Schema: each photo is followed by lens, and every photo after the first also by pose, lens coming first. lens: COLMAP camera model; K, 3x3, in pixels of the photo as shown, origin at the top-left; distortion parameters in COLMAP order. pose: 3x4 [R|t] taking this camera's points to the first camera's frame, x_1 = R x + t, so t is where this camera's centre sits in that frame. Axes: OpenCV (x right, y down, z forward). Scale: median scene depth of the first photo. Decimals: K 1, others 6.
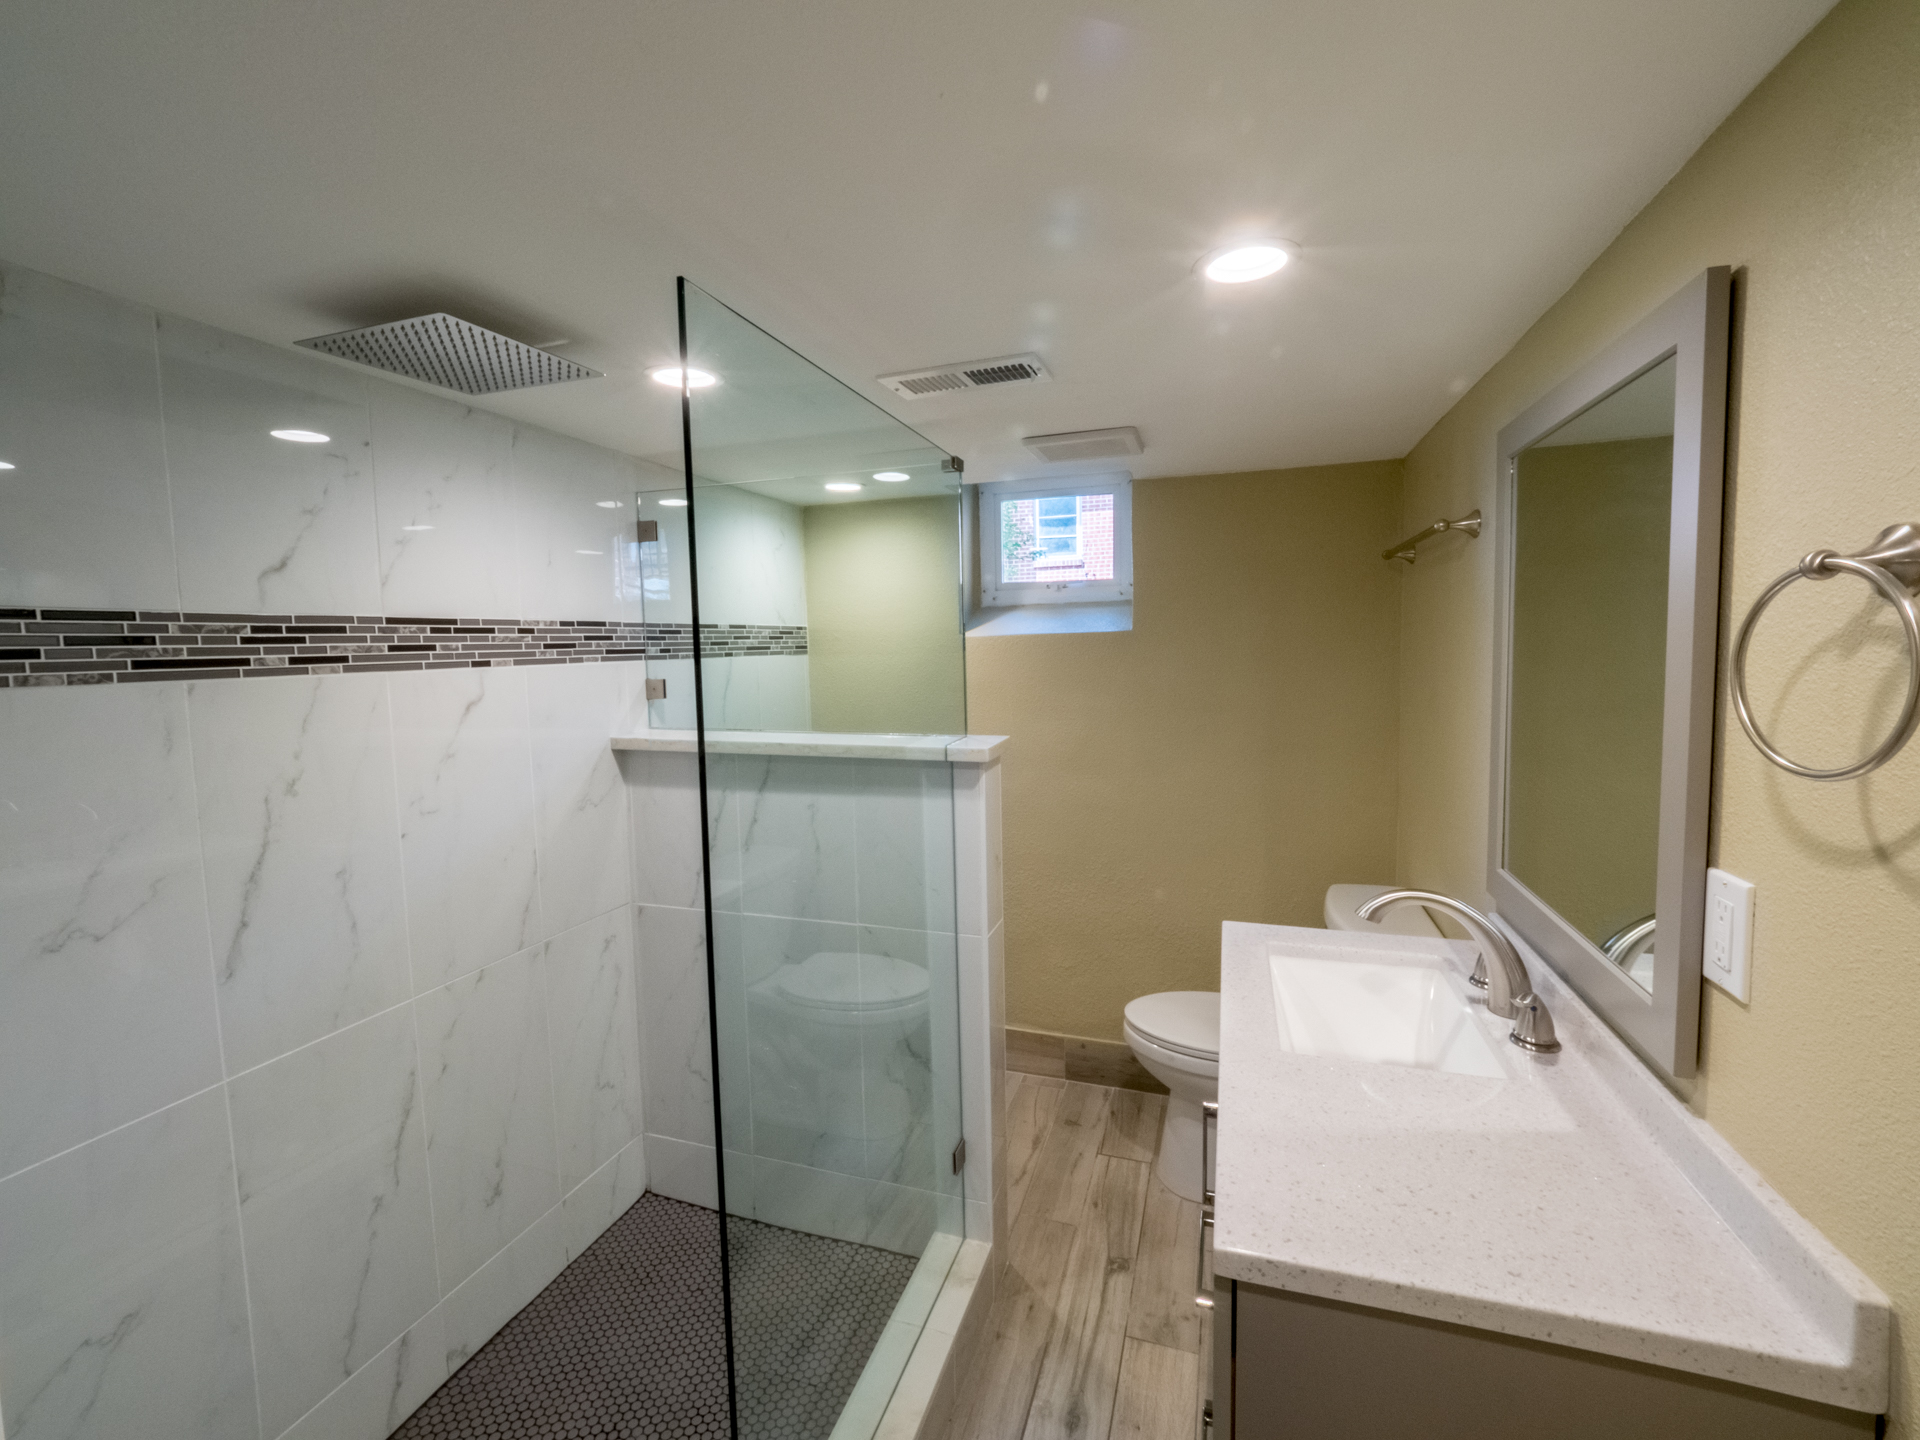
lens RADIAL K [[810.7, 0, 960.0], [0, 810.7, 720.0], [0, 0, 1]] dist [-0.023260, 0.006546]
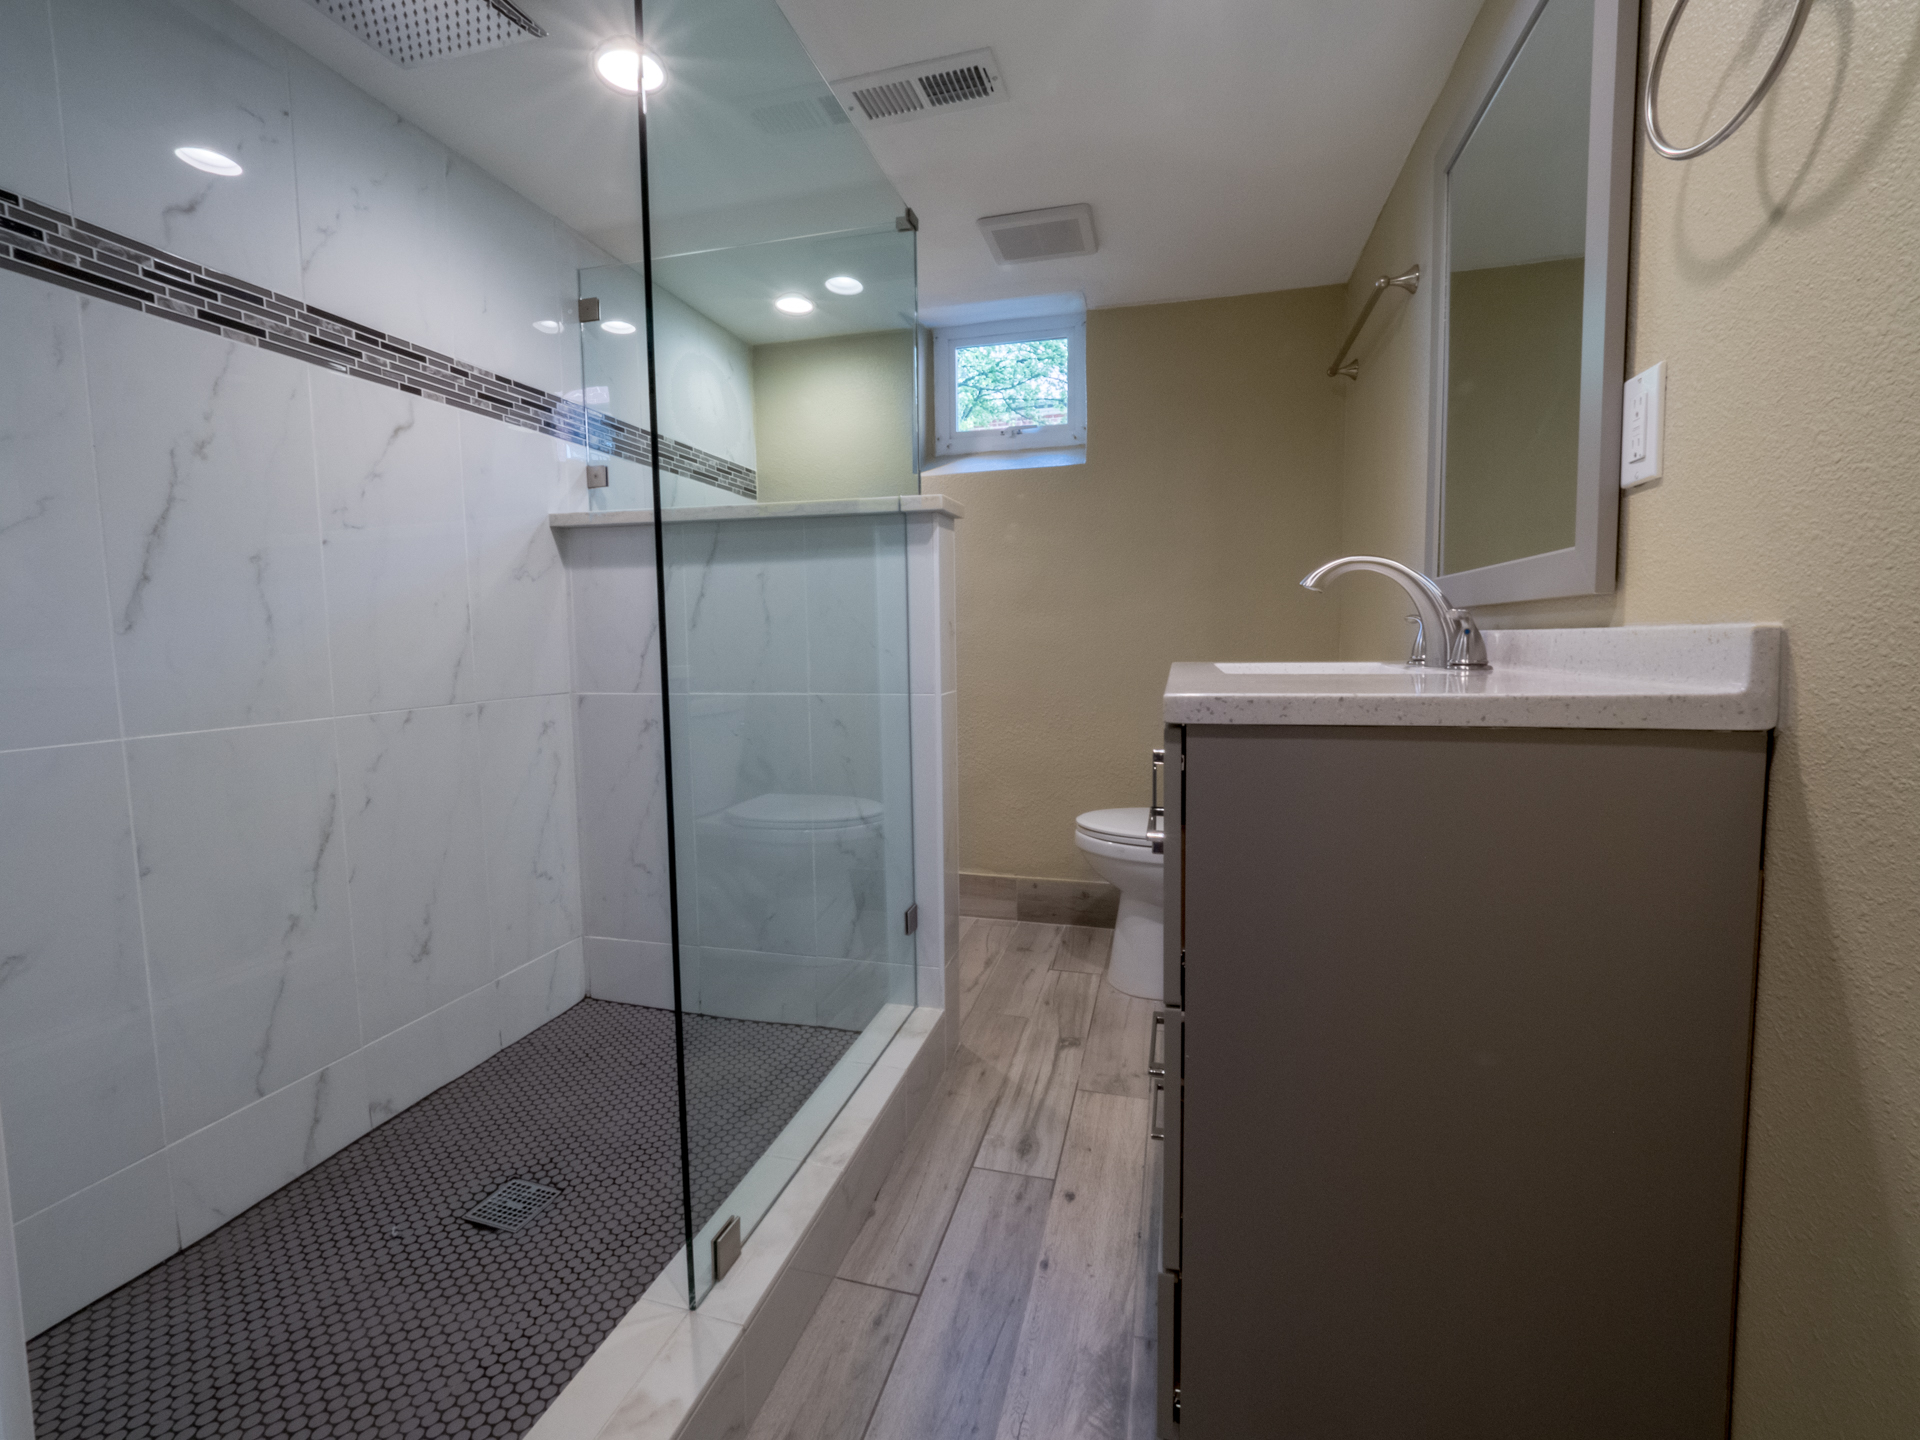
lens RADIAL K [[819.6, 0, 969.4], [0, 819.6, 682.2], [0, 0, 1]] dist [-0.024868, 0.007649]
pose [[0.997470, 0.004465, 0.070943, -0.002170], [-0.004969, 0.999964, 0.006932, 0.241100], [-0.070909, -0.007267, 0.997456, -0.004449]]
